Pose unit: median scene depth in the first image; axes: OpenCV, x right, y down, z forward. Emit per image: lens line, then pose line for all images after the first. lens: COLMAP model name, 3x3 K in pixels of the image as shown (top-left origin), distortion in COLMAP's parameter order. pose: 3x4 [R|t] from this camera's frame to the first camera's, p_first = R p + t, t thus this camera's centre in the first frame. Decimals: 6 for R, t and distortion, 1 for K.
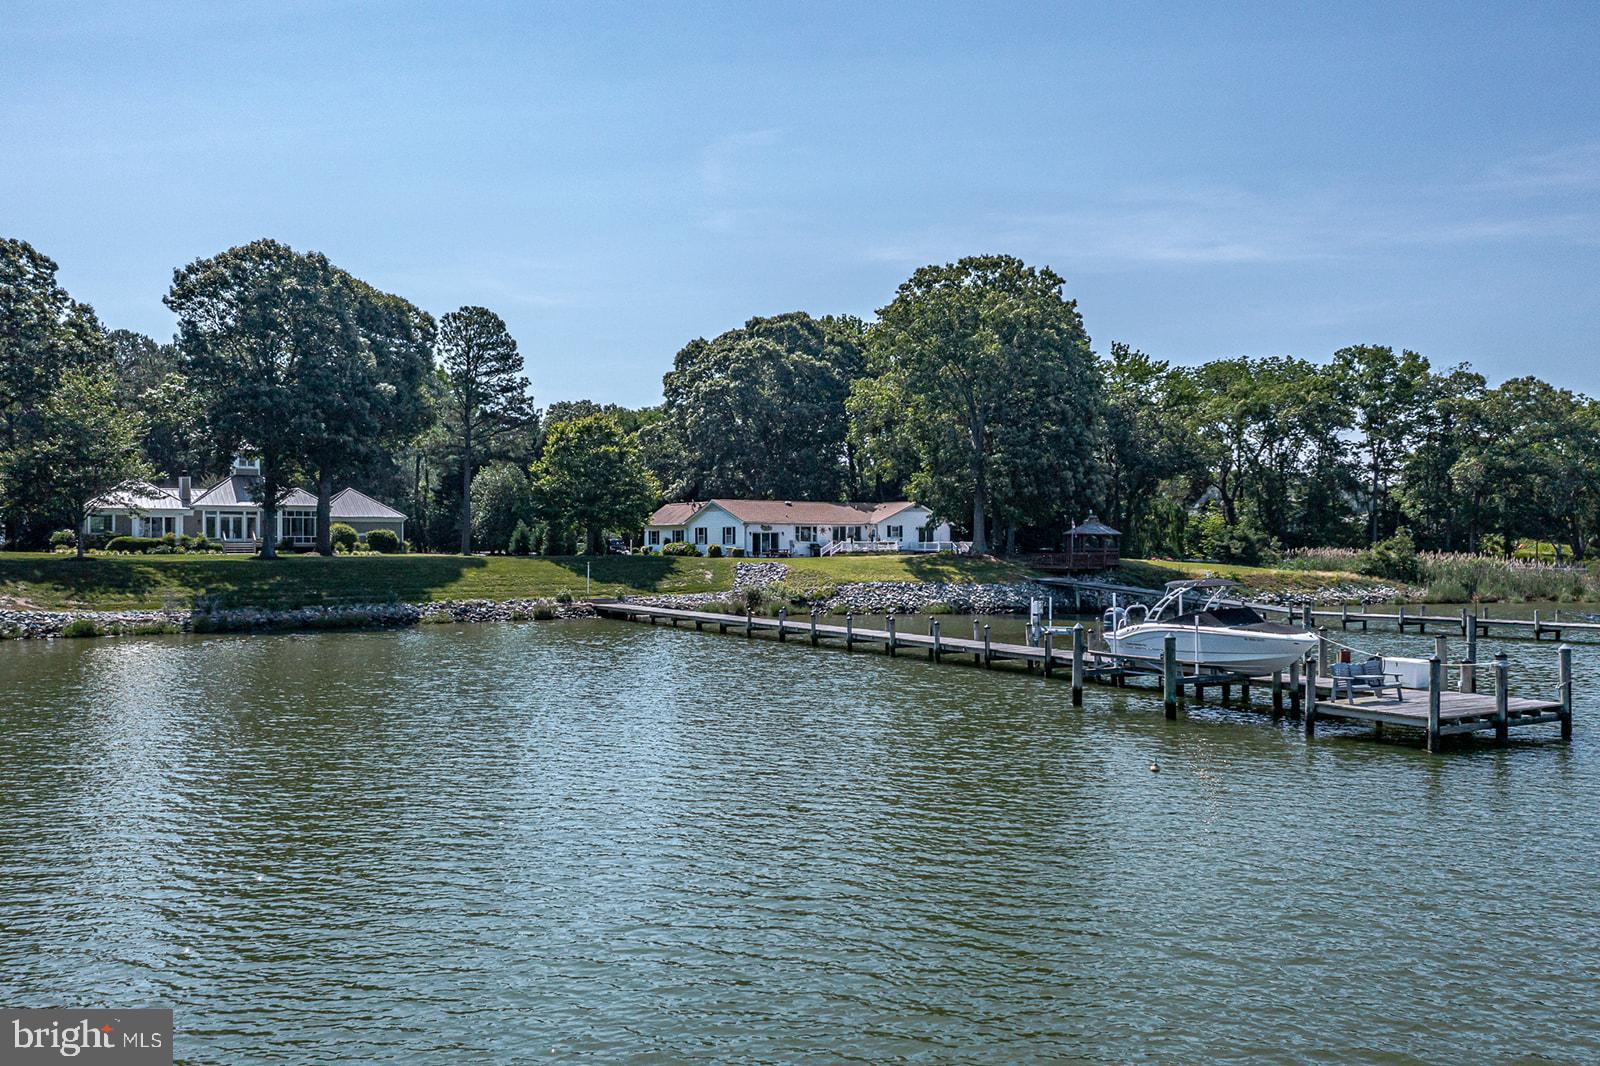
lens RADIAL K [[1260.7, 0, 800.0], [0, 1260.7, 533.0], [0, 0, 1]] dist [-0.015978, 0.000940]
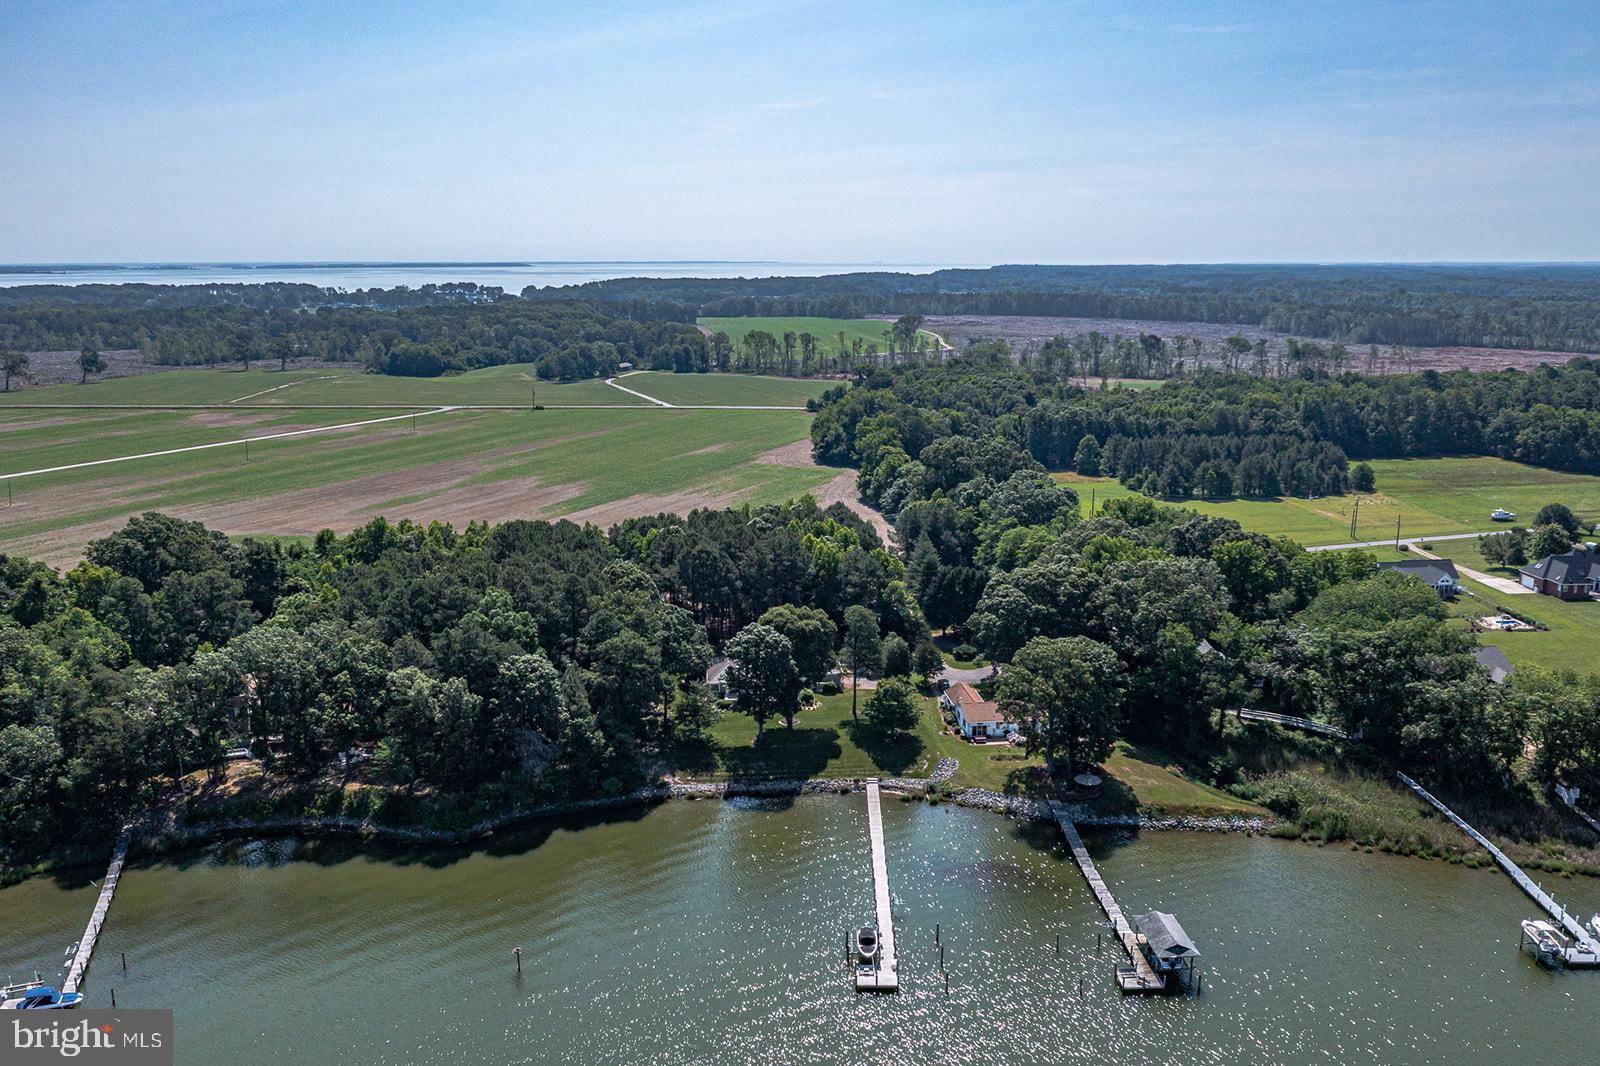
lens RADIAL K [[1282.5, 0, 800.0], [0, 1282.5, 533.0], [0, 0, 1]] dist [-0.016415, 0.001657]
pose [[0.861653, 0.106459, -0.496206, 0.804512], [0.006100, 0.975507, 0.219884, -0.852466], [0.507461, -0.192490, 0.839899, -0.975915]]
